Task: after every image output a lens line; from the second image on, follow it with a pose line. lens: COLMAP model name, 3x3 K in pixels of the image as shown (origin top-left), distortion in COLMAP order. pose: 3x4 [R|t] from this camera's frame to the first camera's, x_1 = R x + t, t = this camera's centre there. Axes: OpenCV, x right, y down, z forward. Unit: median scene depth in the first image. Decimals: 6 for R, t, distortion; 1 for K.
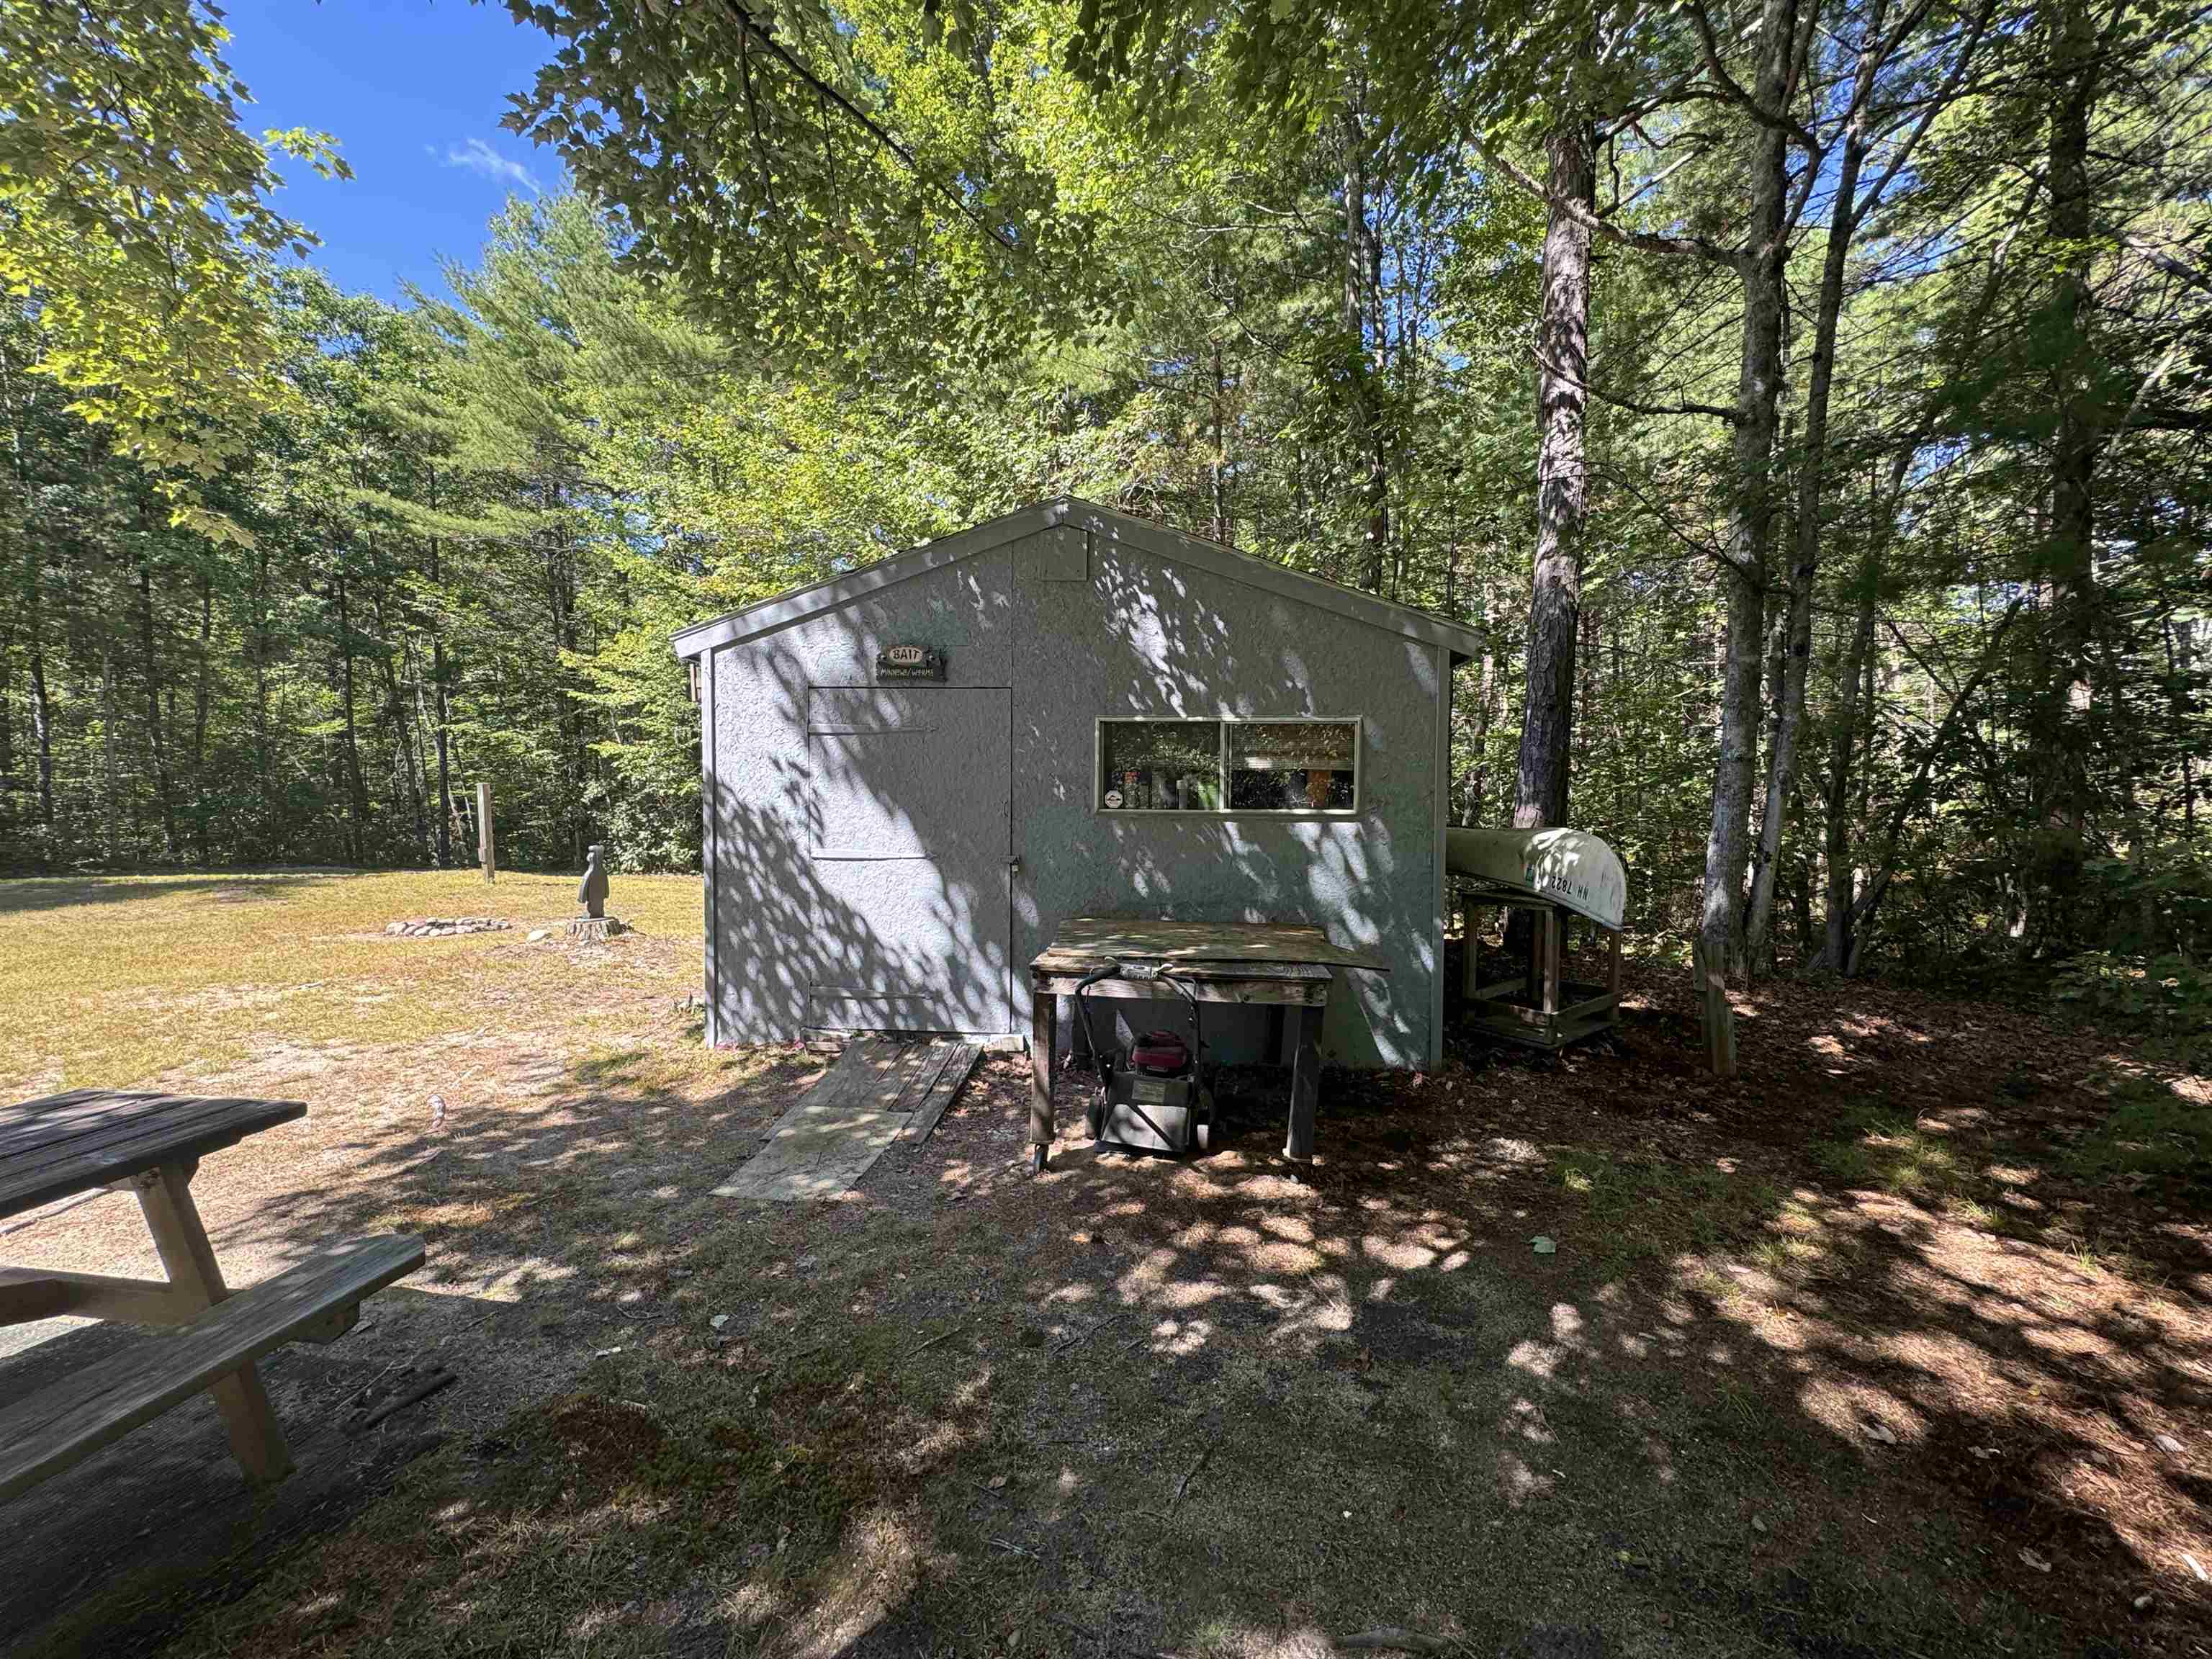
lens RADIAL K [[883.5, 0, 1110.2], [0, 883.5, 826.1], [0, 0, 1]] dist [-0.003401, 0.000558]
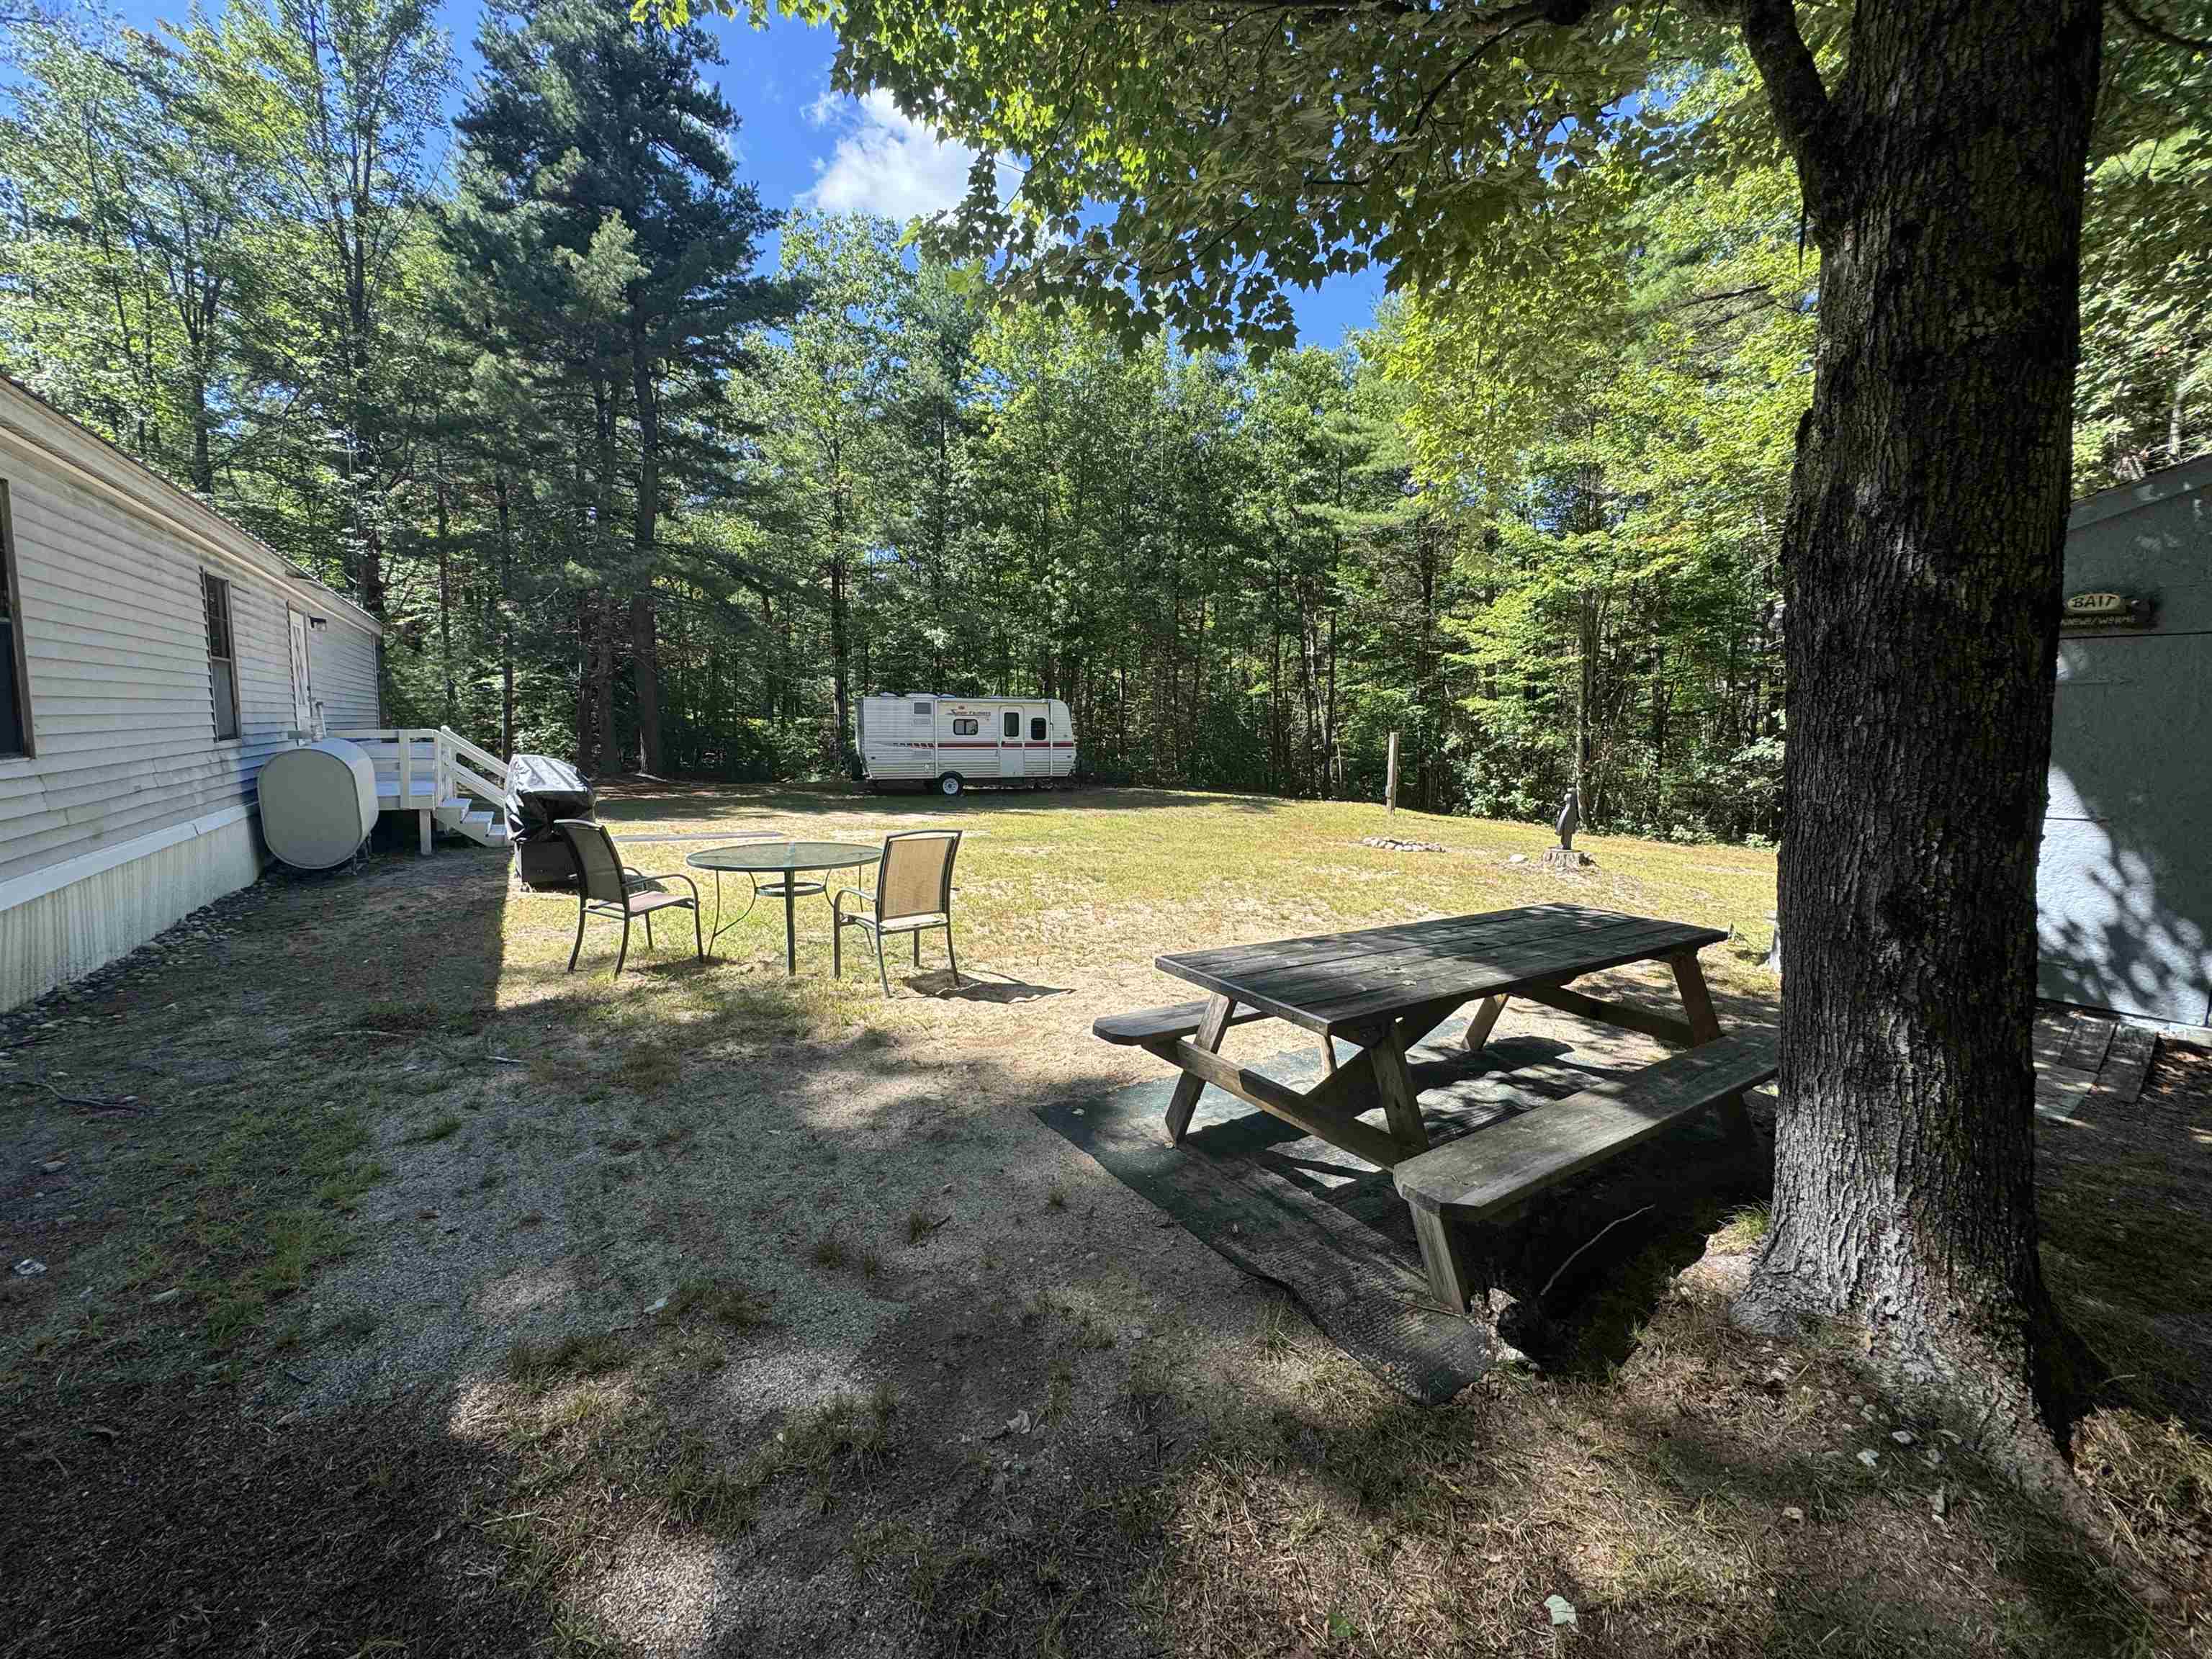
lens RADIAL K [[883.5, 0, 1107.6], [0, 883.5, 822.9], [0, 0, 1]] dist [-0.003401, 0.000558]
pose [[0.677270, 0.088943, -0.730339, -0.056123], [-0.053841, 0.995996, 0.071367, 0.007176], [0.733762, -0.009012, 0.679347, -0.095330]]
